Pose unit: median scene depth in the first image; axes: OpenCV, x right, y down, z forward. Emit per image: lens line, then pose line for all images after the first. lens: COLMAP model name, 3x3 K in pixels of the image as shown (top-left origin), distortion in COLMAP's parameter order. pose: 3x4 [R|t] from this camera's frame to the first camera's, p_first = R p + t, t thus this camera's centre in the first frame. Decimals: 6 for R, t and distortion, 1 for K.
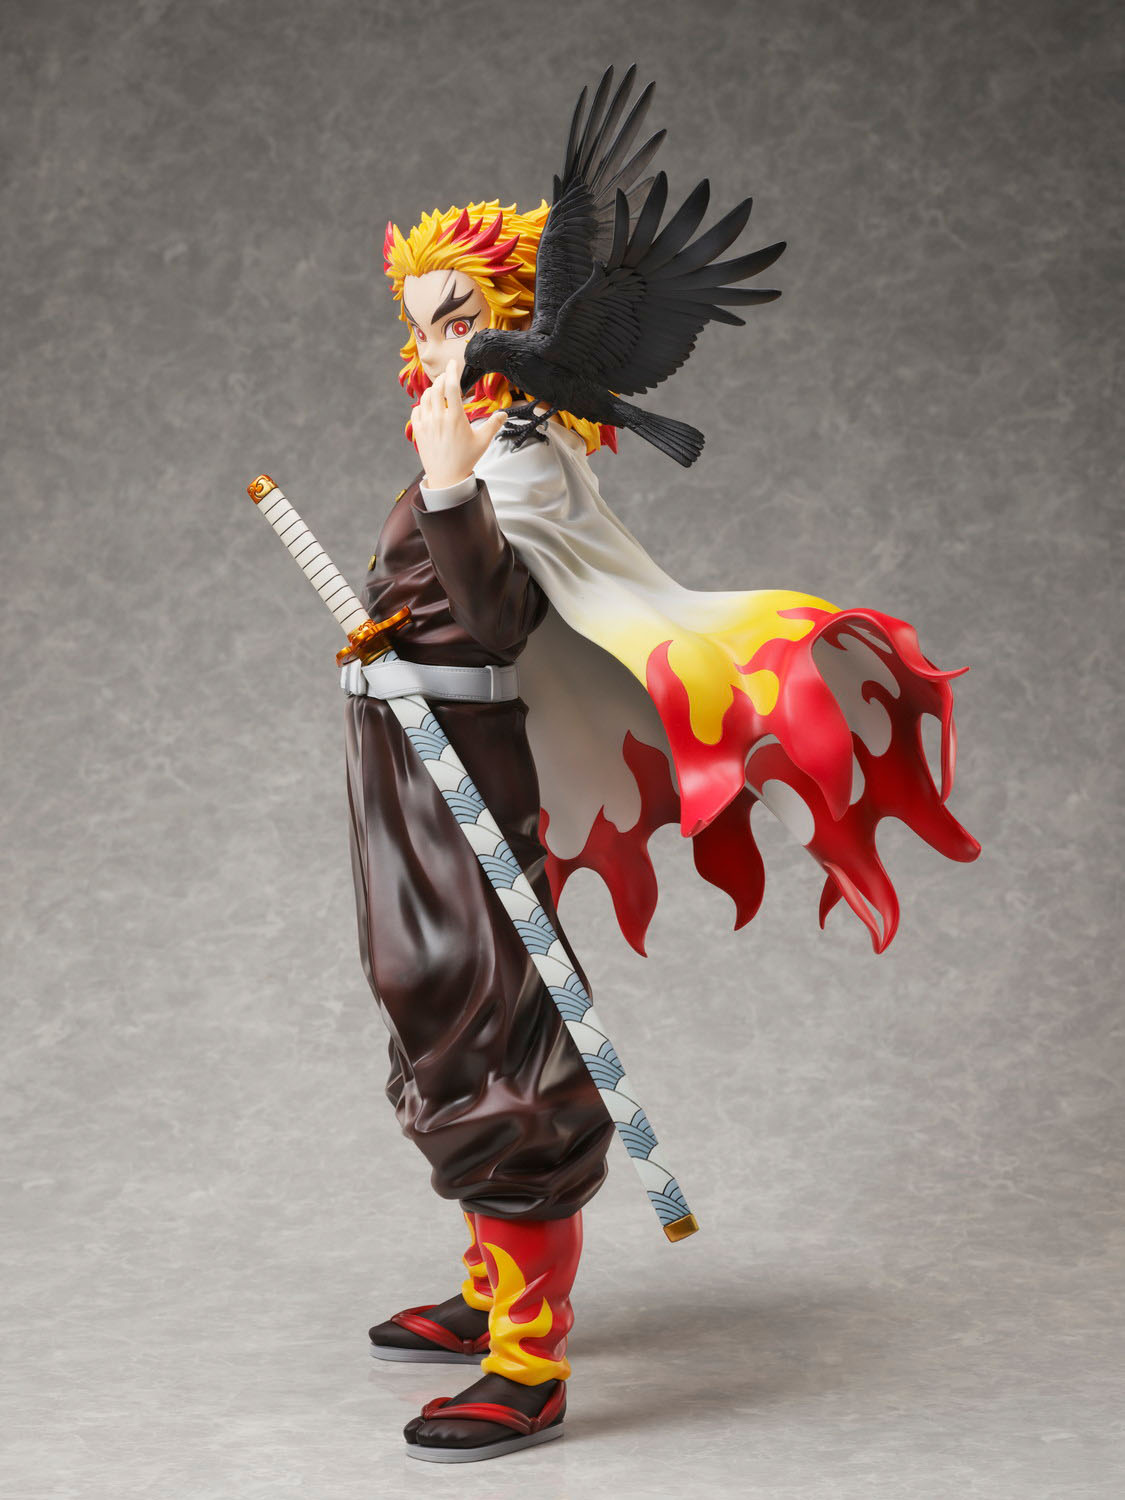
lens RADIAL K [[4279.0, 0, 562.5], [0, 4279.0, 750.0], [0, 0, 1]] dist [0.186216, -1.072508]
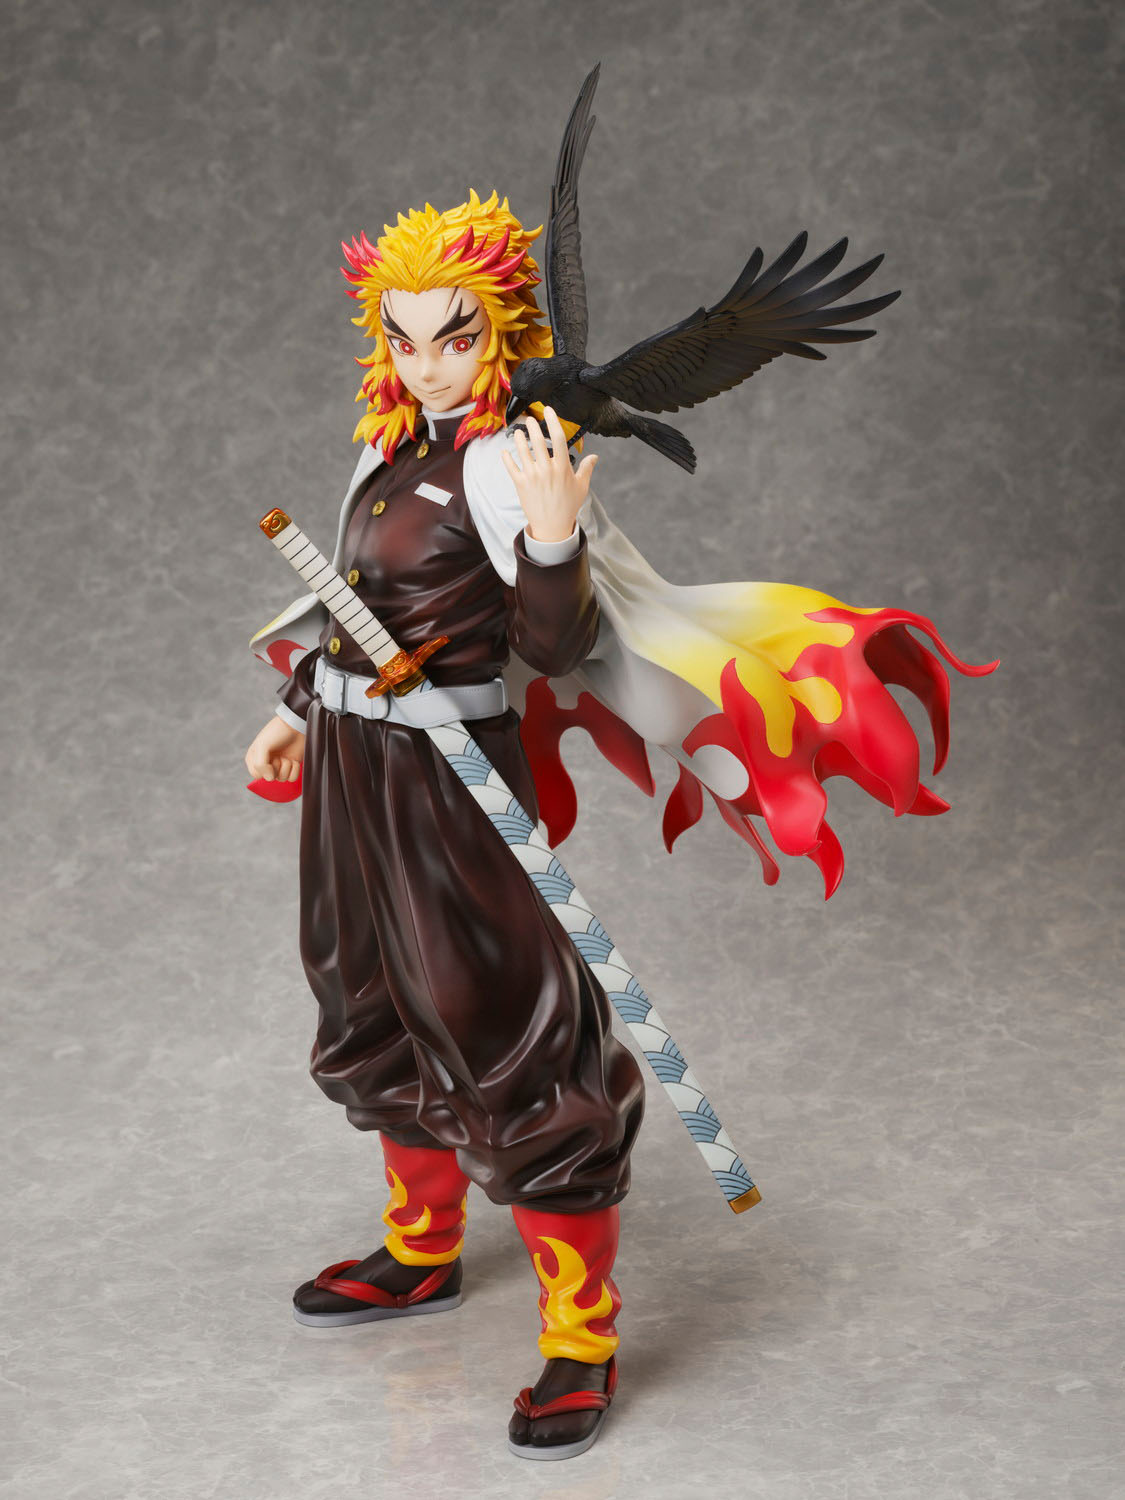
lens RADIAL K [[4170.7, 0, 562.5], [0, 4170.7, 750.0], [0, 0, 1]] dist [0.173911, -0.515157]
pose [[0.999553, -0.021796, 0.020440, -0.019366], [0.018194, 0.986571, 0.162319, -0.116894], [-0.023703, -0.161875, 0.986527, 0.011790]]
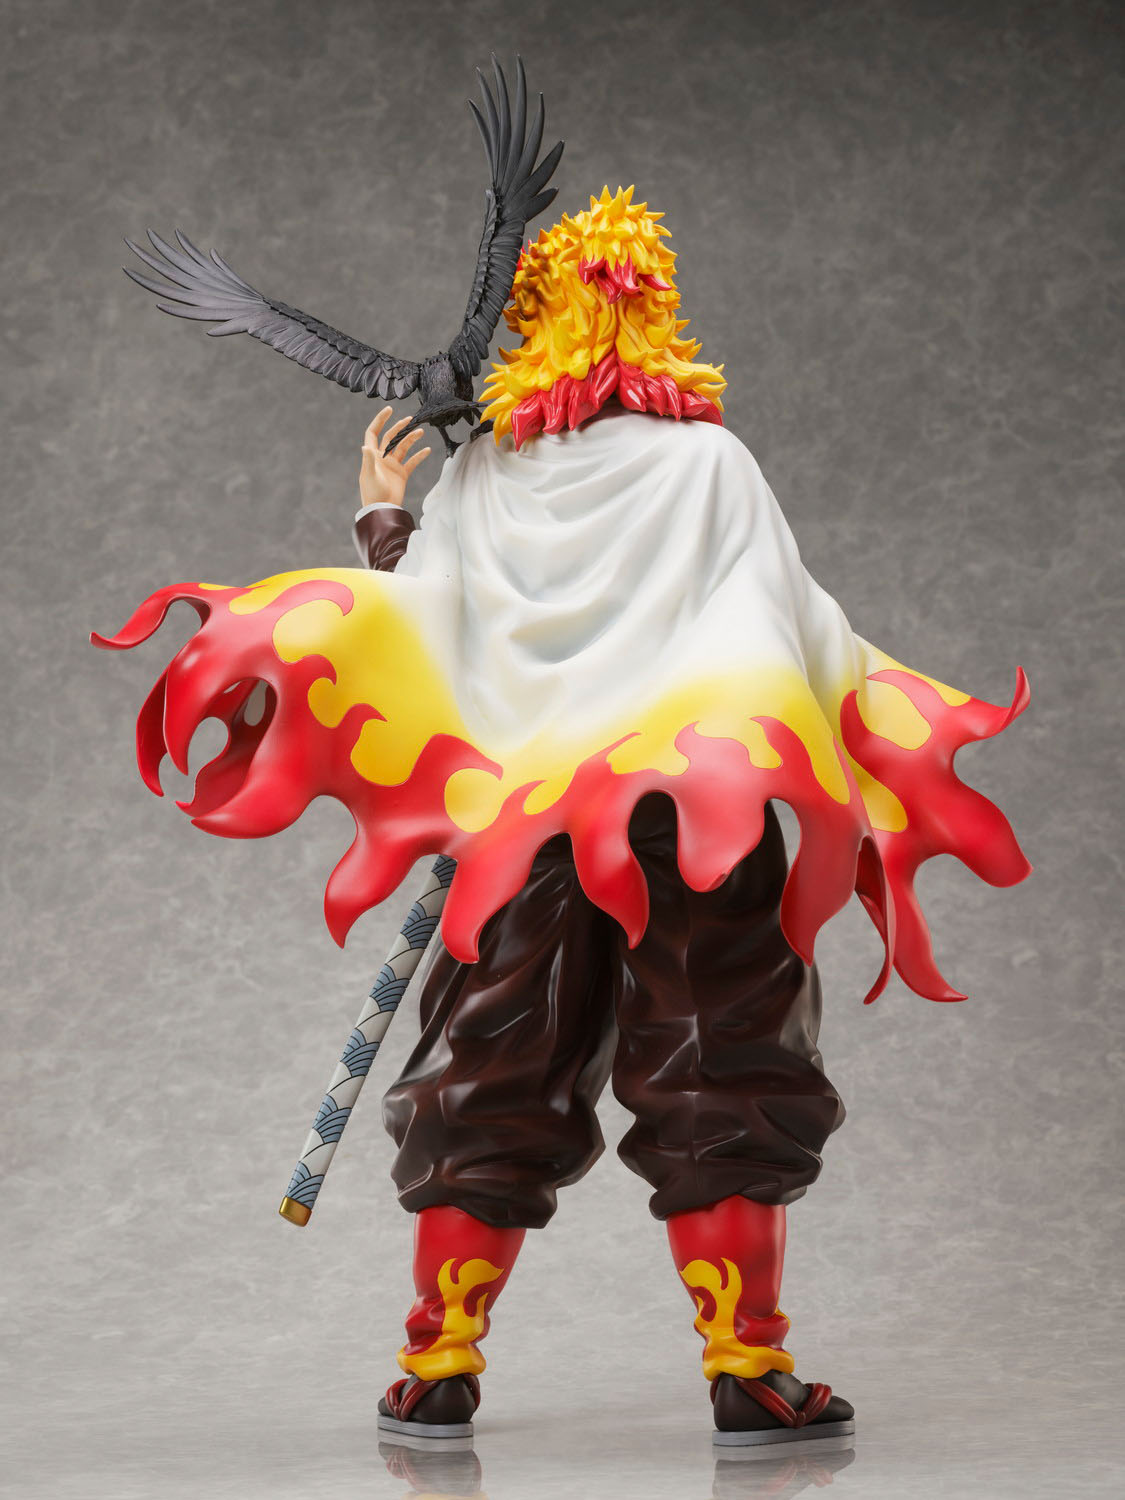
lens RADIAL K [[4170.7, 0, 562.5], [0, 4170.7, 750.0], [0, 0, 1]] dist [0.173911, -0.515157]
pose [[0.999362, -0.033420, -0.012632, -0.004692], [0.031045, 0.987273, -0.155975, 0.106665], [0.017684, 0.155483, 0.987680, 0.056352]]
